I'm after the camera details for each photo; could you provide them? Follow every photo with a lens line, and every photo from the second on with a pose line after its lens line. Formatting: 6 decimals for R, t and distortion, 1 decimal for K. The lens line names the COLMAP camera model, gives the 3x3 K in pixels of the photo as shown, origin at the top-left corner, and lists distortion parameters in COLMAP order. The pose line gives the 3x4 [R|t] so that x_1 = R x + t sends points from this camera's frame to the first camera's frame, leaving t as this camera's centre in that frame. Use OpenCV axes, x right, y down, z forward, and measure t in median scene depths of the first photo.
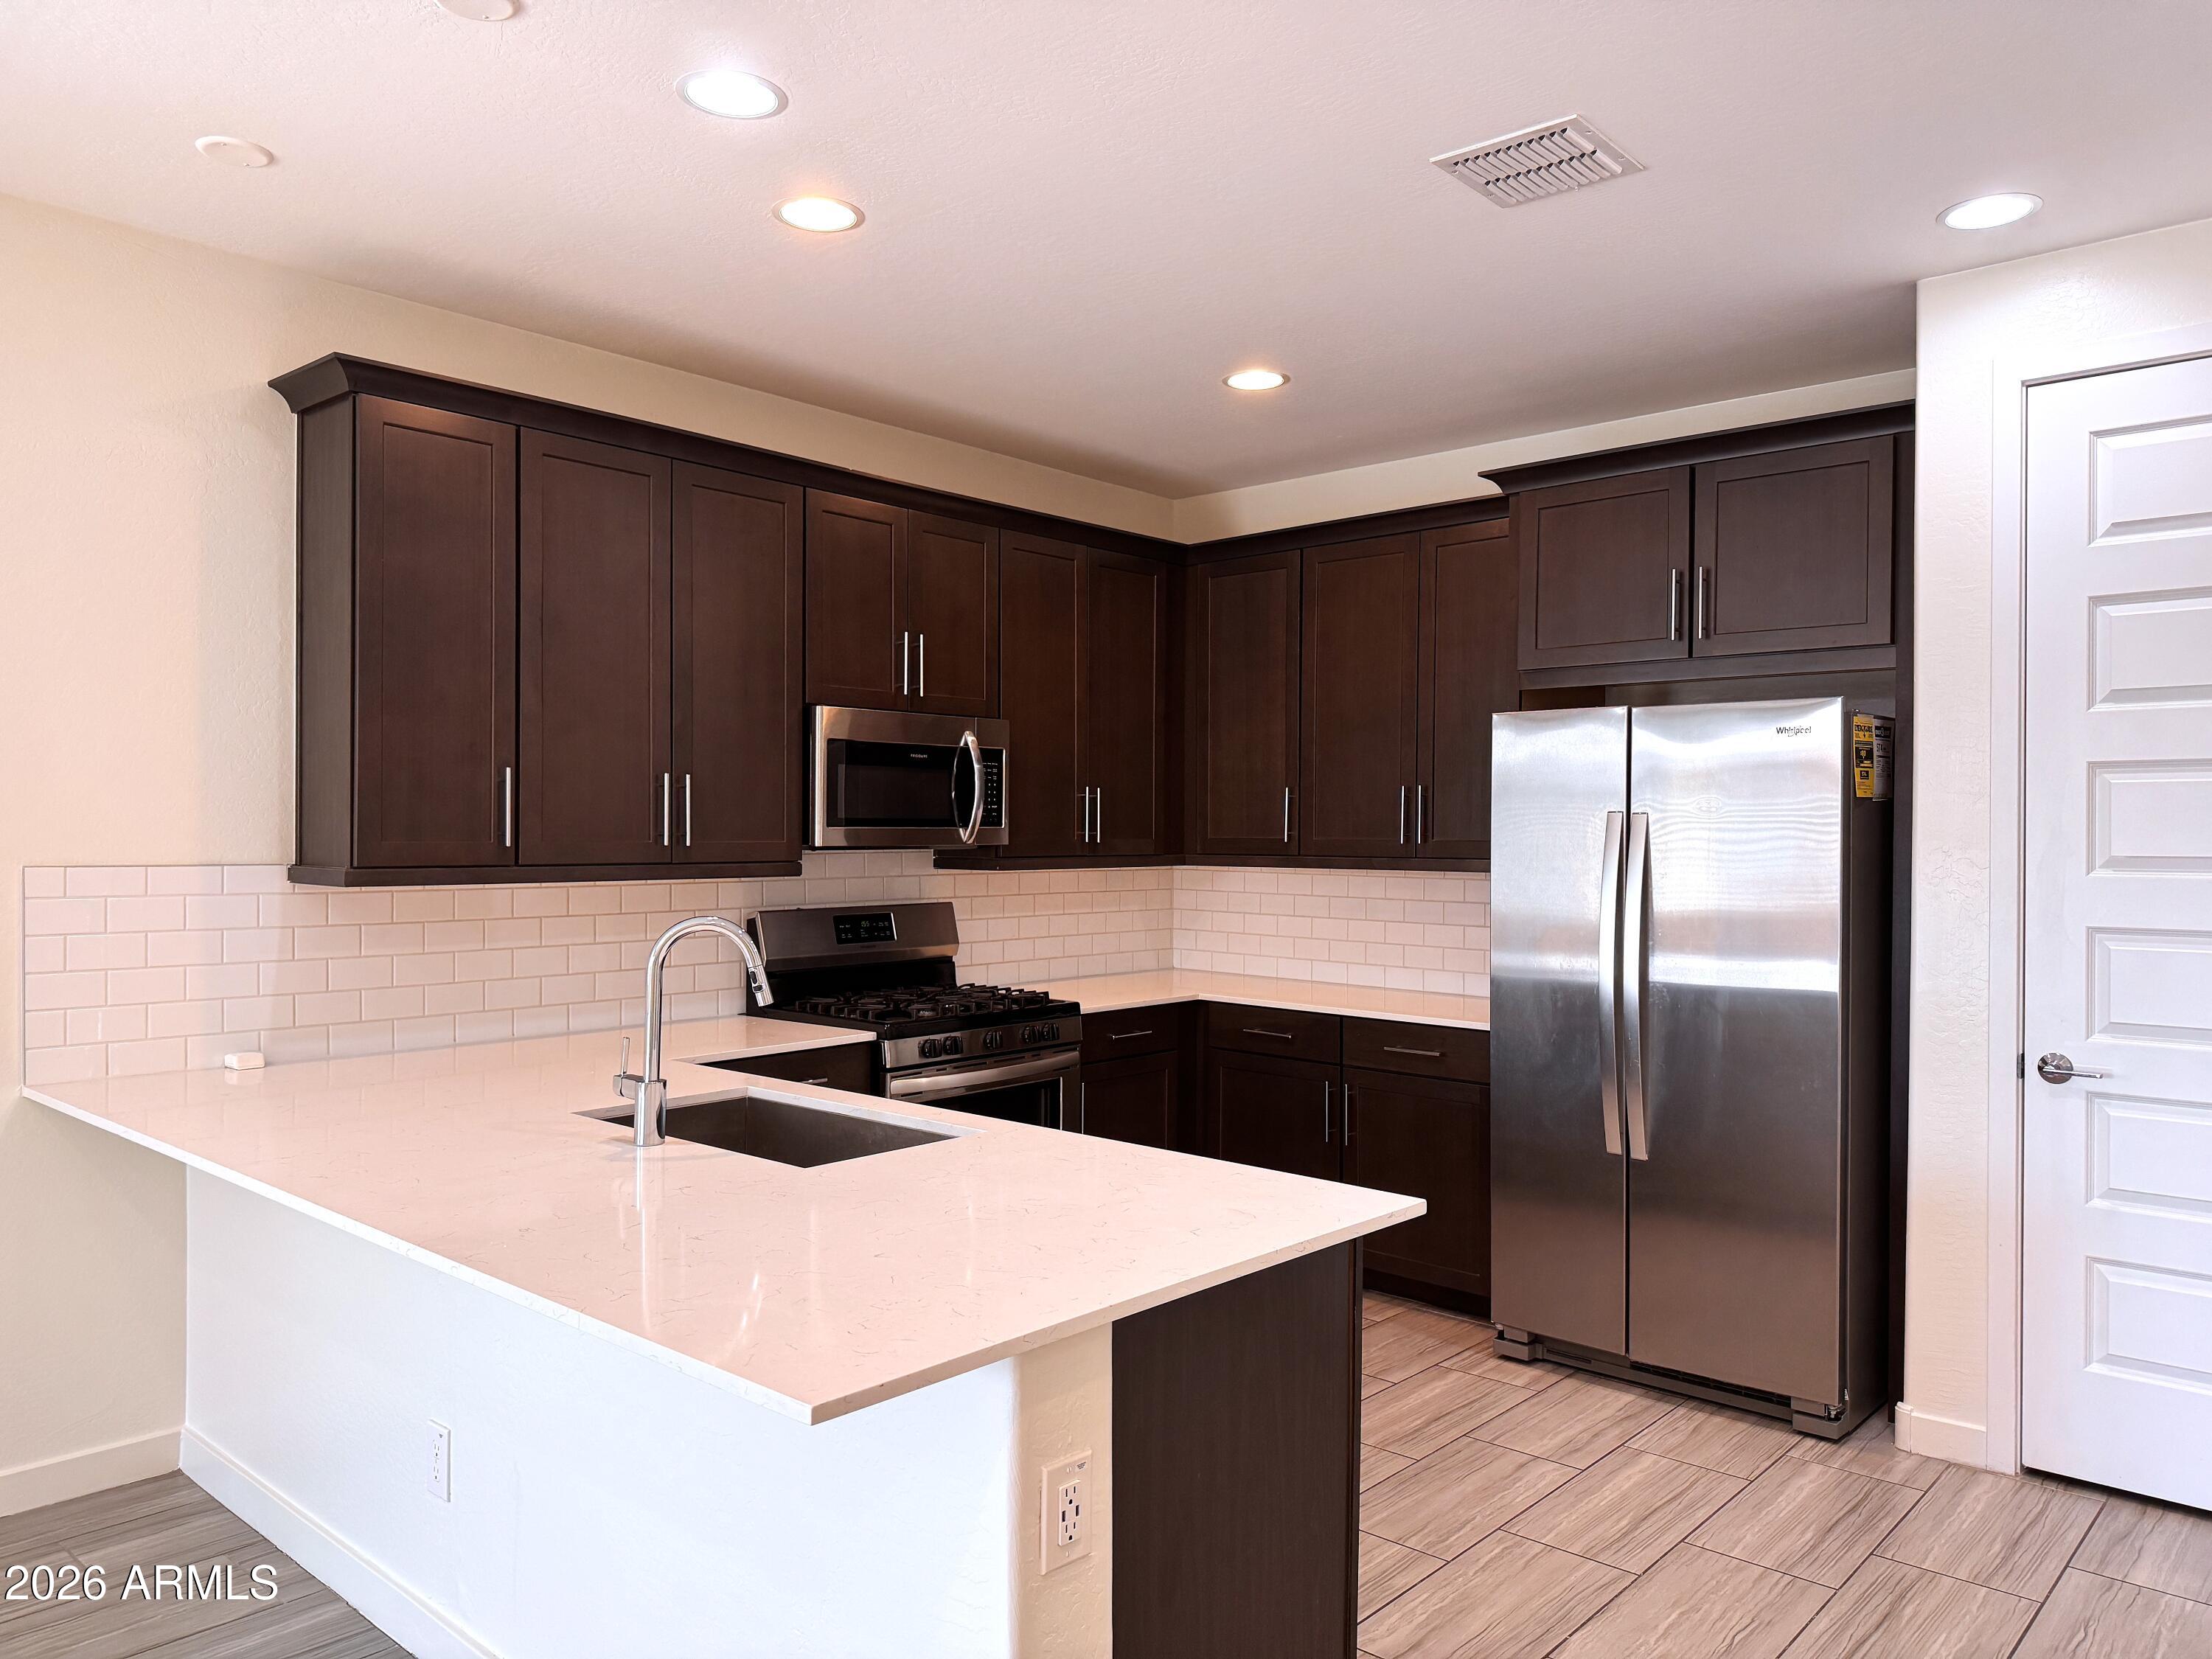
lens RADIAL K [[1571.6, 0, 1116.2], [0, 1571.6, 817.3], [0, 0, 1]] dist [0.126076, -0.157502]
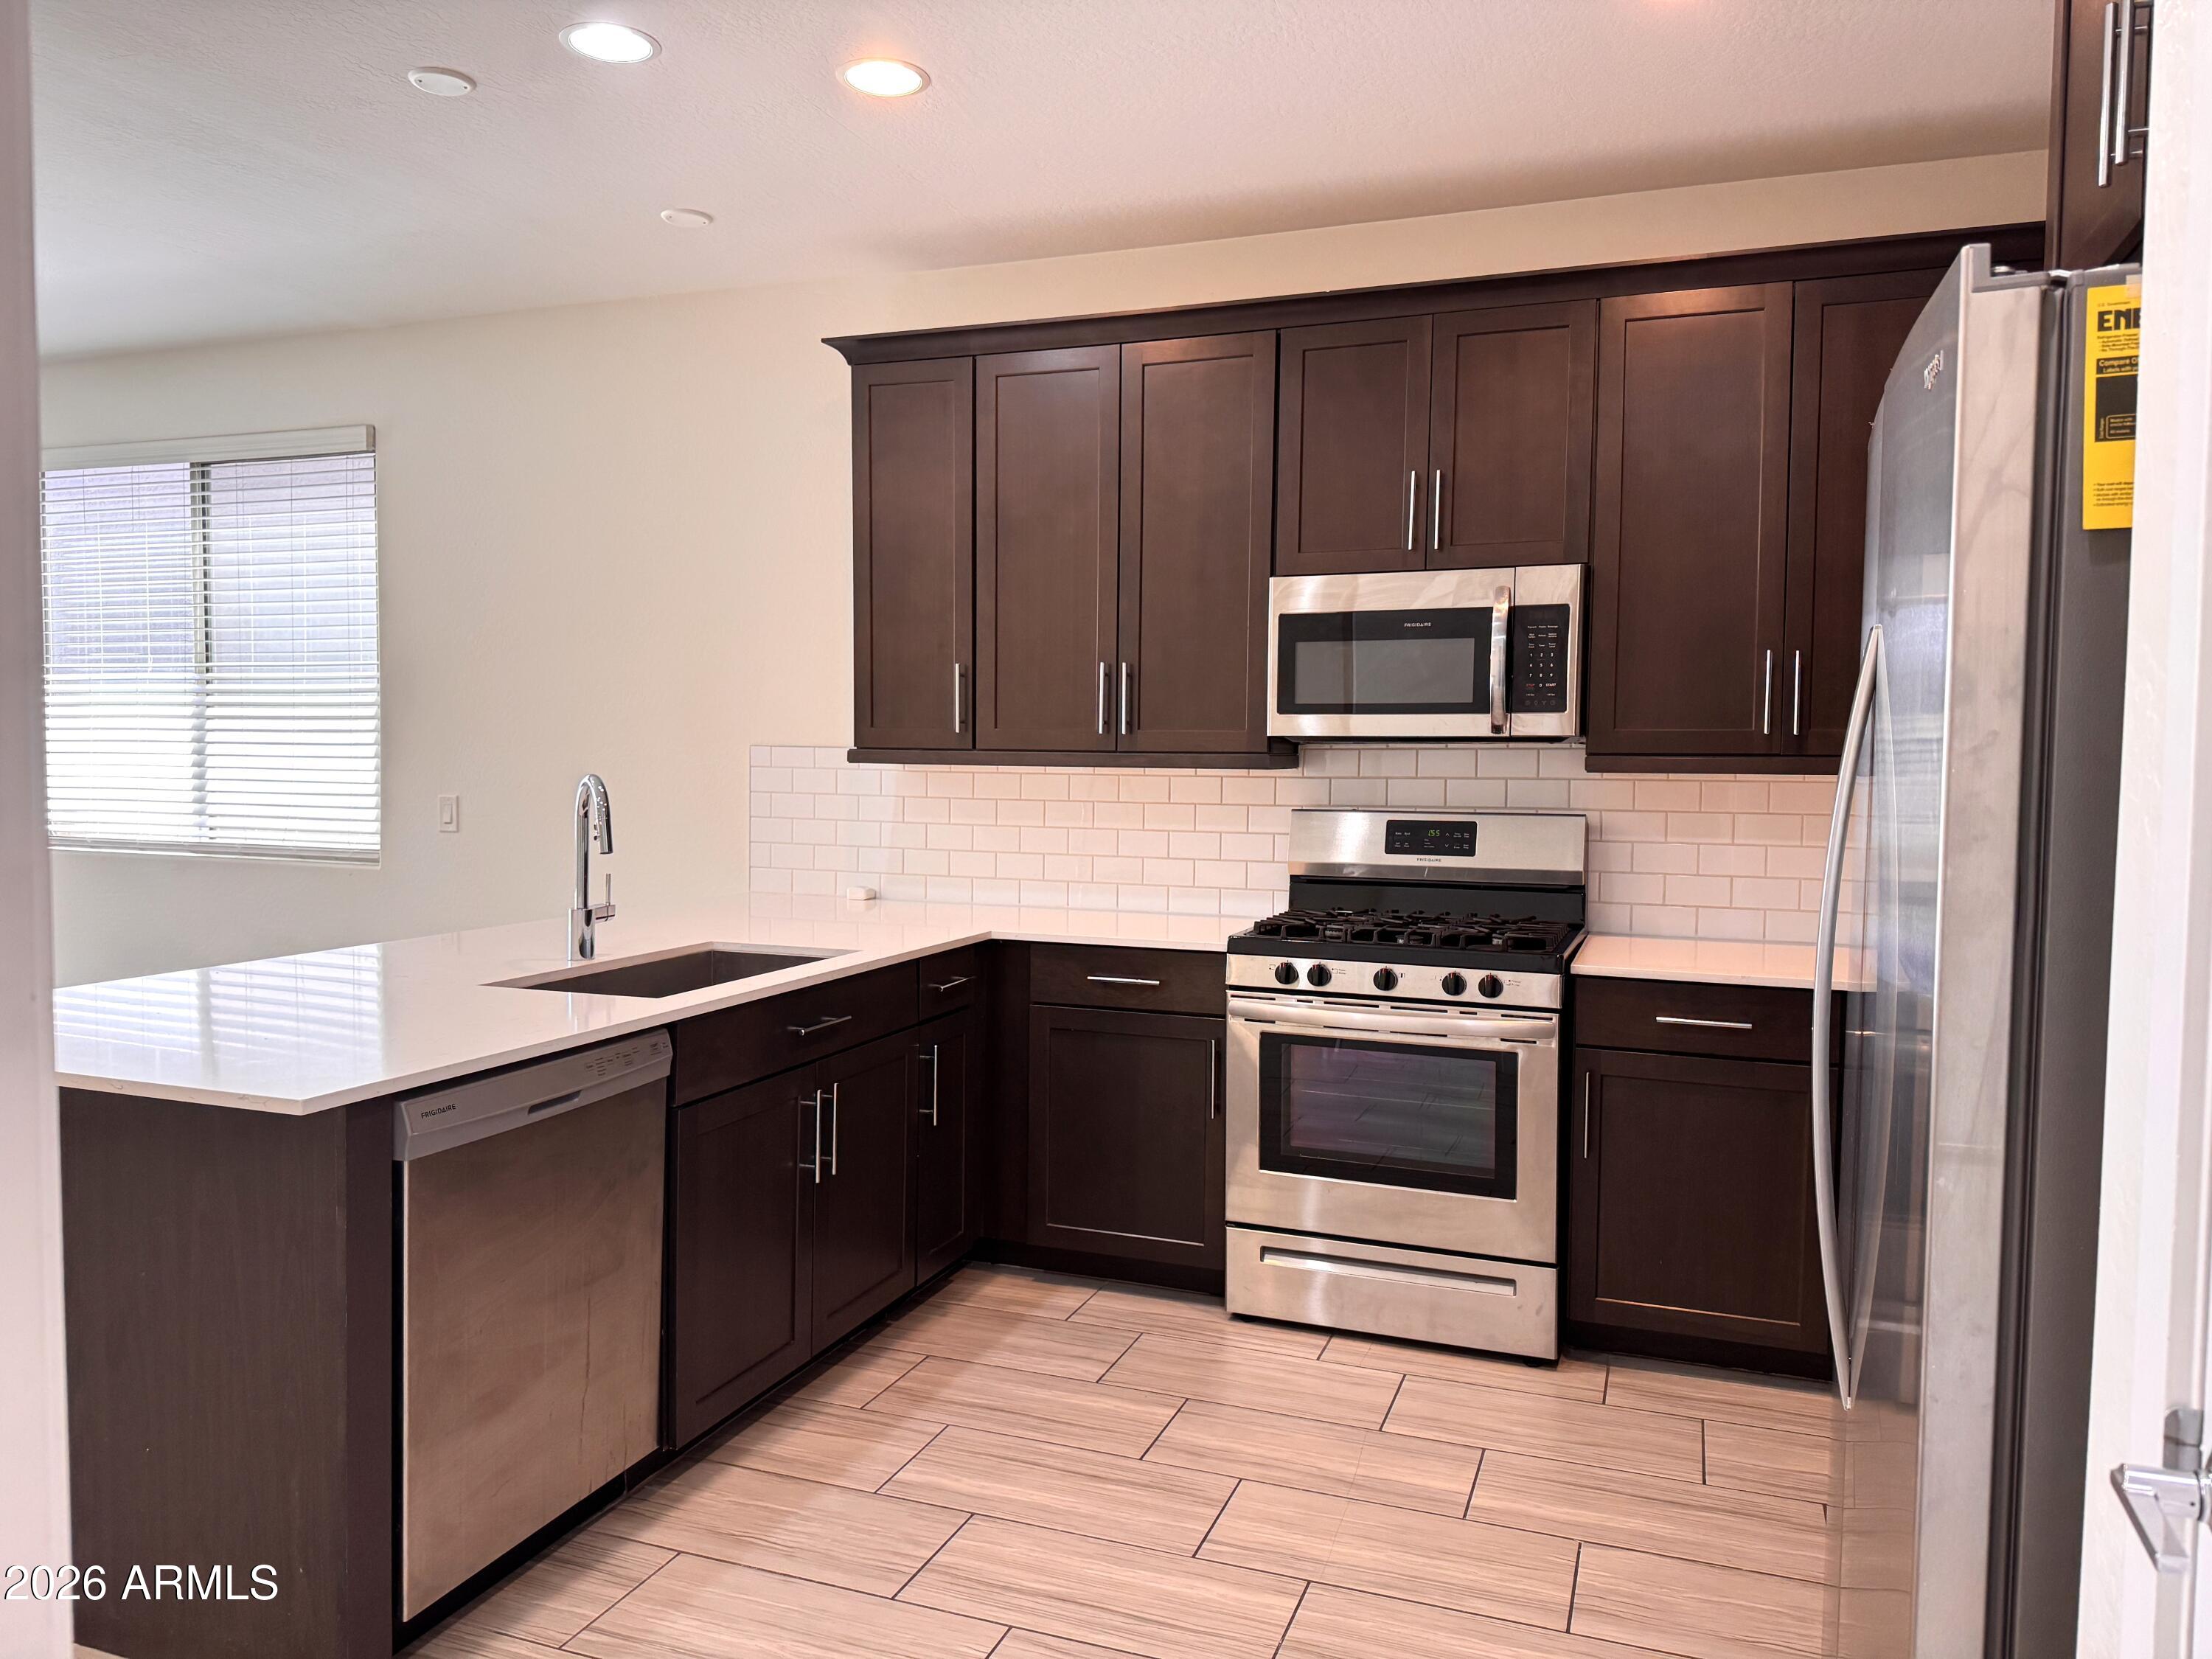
lens RADIAL K [[1578.6, 0, 1106.0], [0, 1578.6, 829.5], [0, 0, 1]] dist [0.004443, 0.001669]
pose [[0.382029, 0.063654, -0.921956, 0.588243], [-0.001864, 0.997676, 0.068110, 0.008439], [0.924149, -0.024301, 0.381260, 0.541269]]
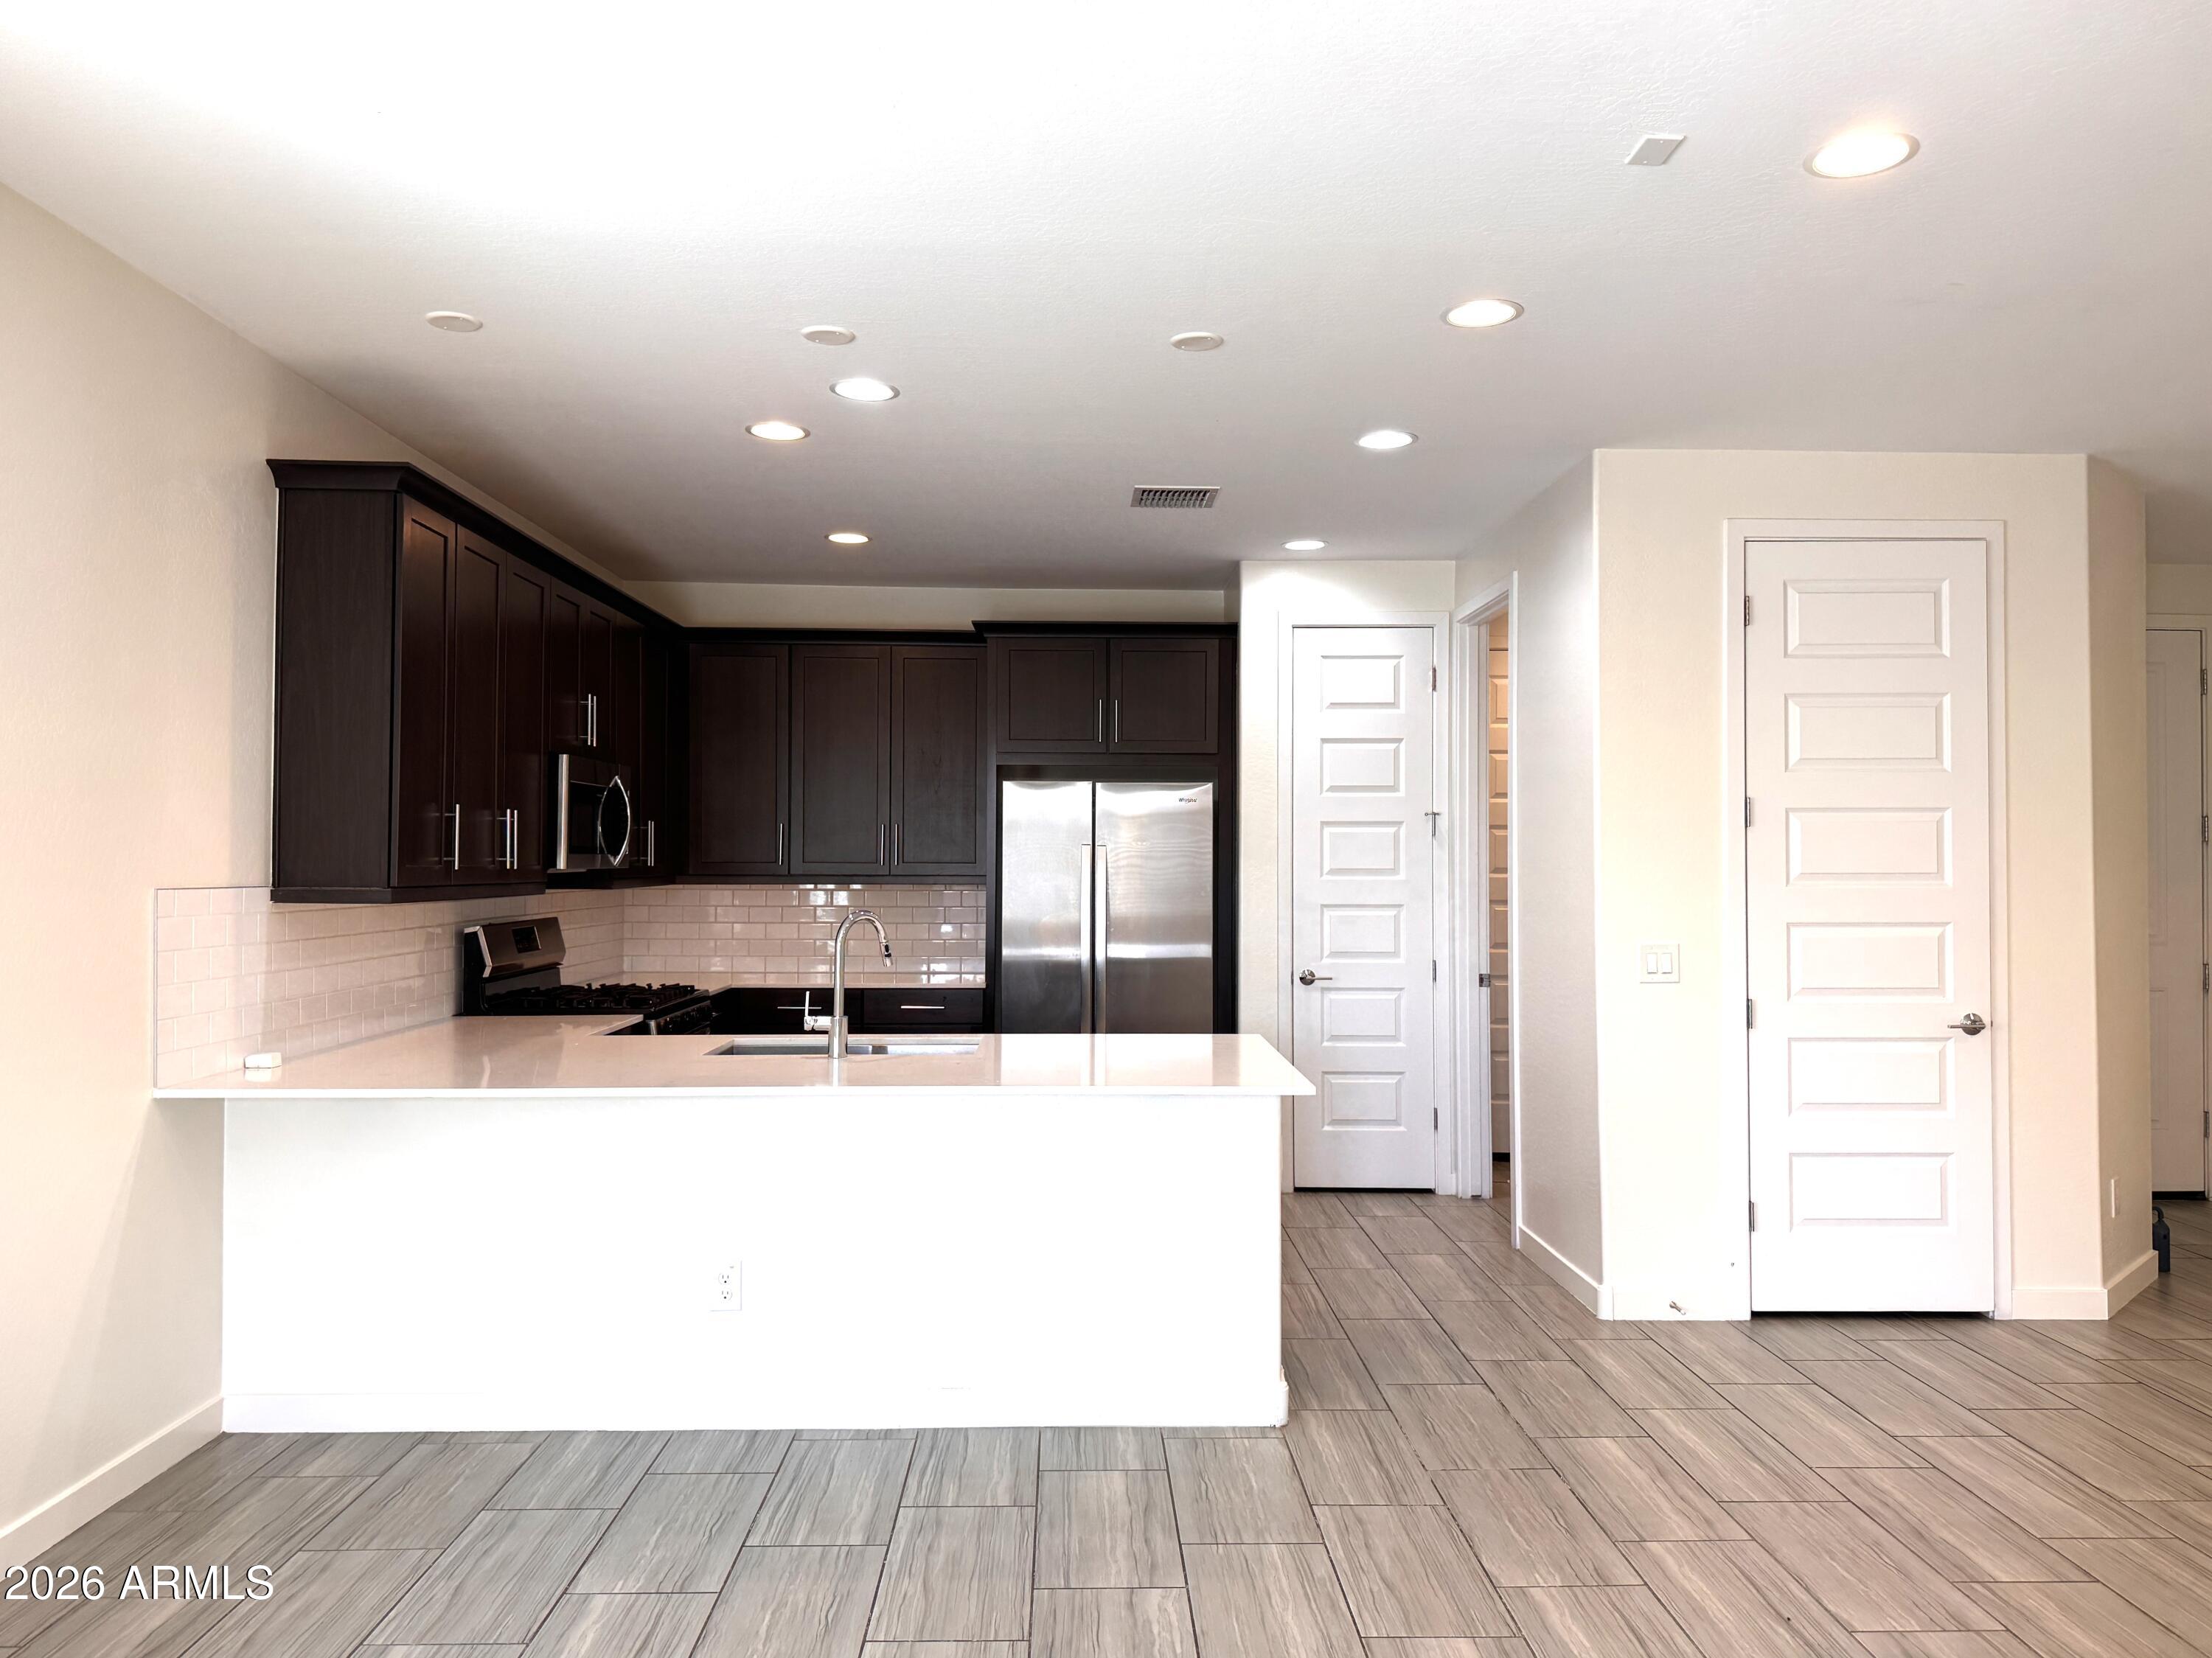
lens RADIAL K [[1578.5, 0, 1106.0], [0, 1578.5, 829.0], [0, 0, 1]] dist [0.004443, 0.001669]
pose [[0.725124, 0.011551, 0.688521, -0.691856], [-0.005536, 0.999925, -0.010945, -0.002055], [-0.688596, 0.004124, 0.725134, -0.168952]]
